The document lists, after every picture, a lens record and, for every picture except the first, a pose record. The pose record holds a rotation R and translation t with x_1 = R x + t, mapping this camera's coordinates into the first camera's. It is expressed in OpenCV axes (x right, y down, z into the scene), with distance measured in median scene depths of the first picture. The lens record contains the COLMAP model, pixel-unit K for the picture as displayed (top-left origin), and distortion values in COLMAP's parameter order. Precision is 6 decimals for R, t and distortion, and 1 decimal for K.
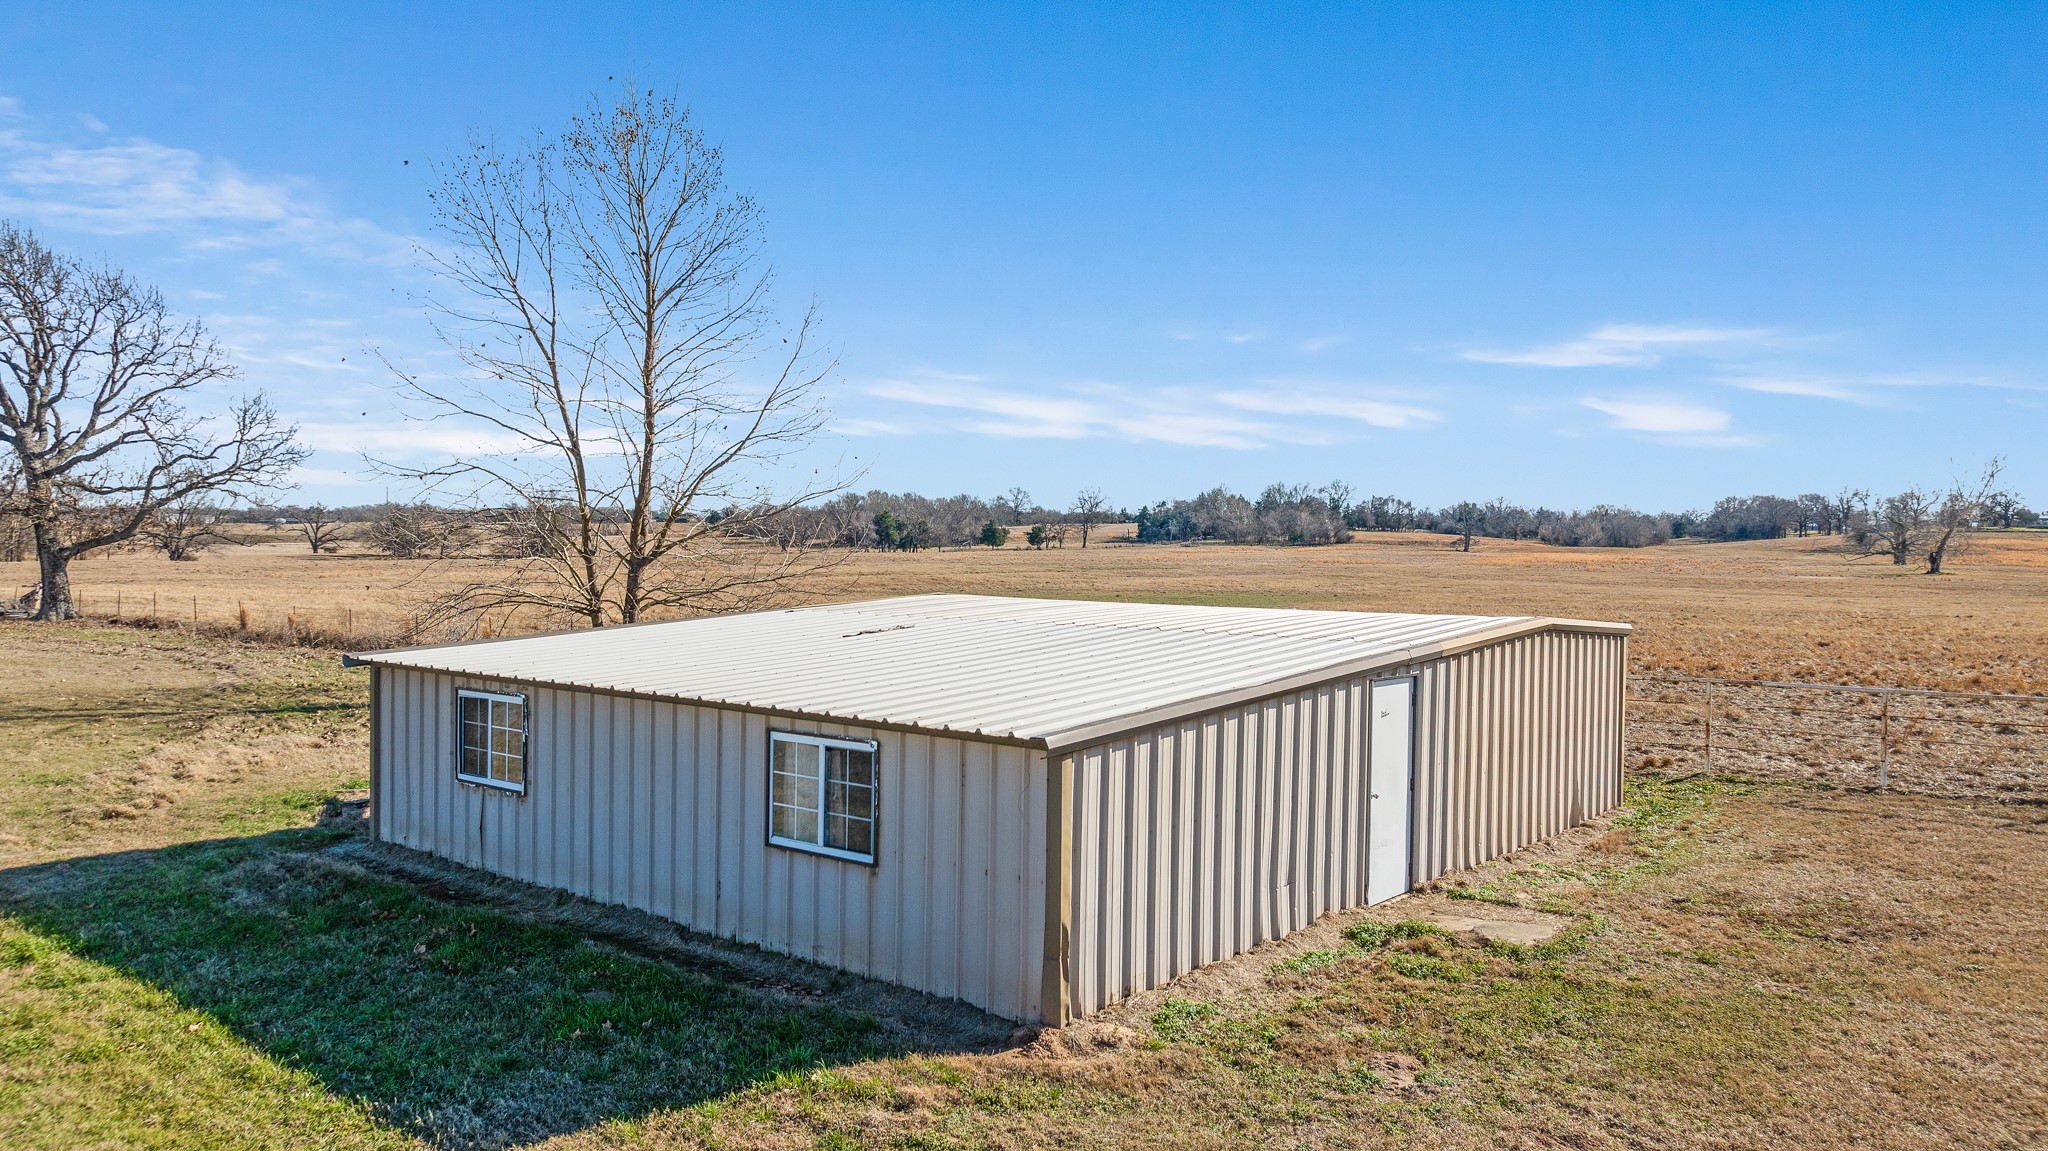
lens RADIAL K [[1398.6, 0, 1024.0], [0, 1398.6, 575.5], [0, 0, 1]] dist [-0.017227, 0.000116]
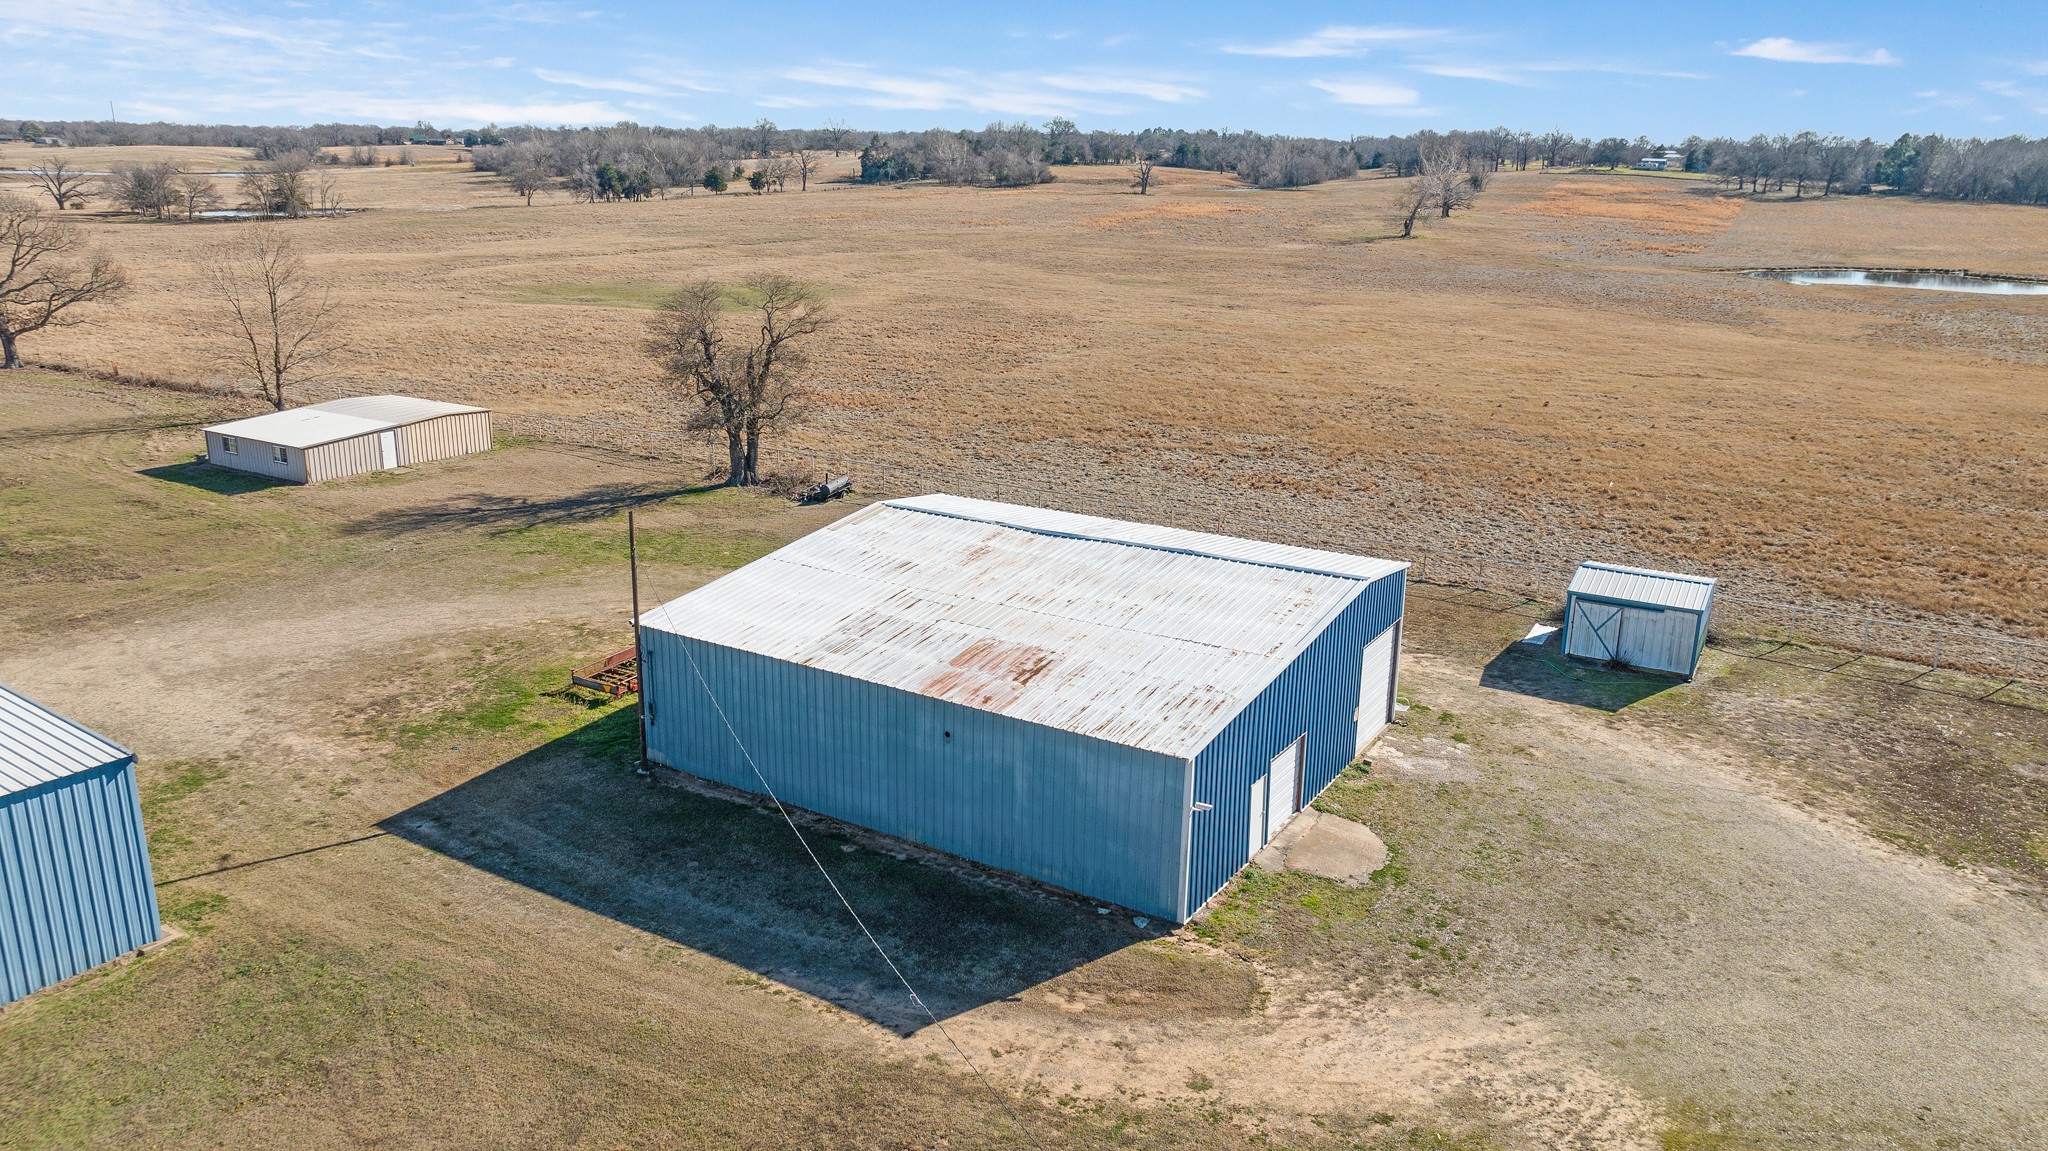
lens RADIAL K [[1398.6, 0, 1024.0], [0, 1398.6, 575.5], [0, 0, 1]] dist [-0.017227, 0.000116]
pose [[0.991371, -0.037784, 0.125522, 0.078472], [0.002067, 0.961946, 0.273232, -0.034222], [-0.131069, -0.270615, 0.953724, -0.186257]]
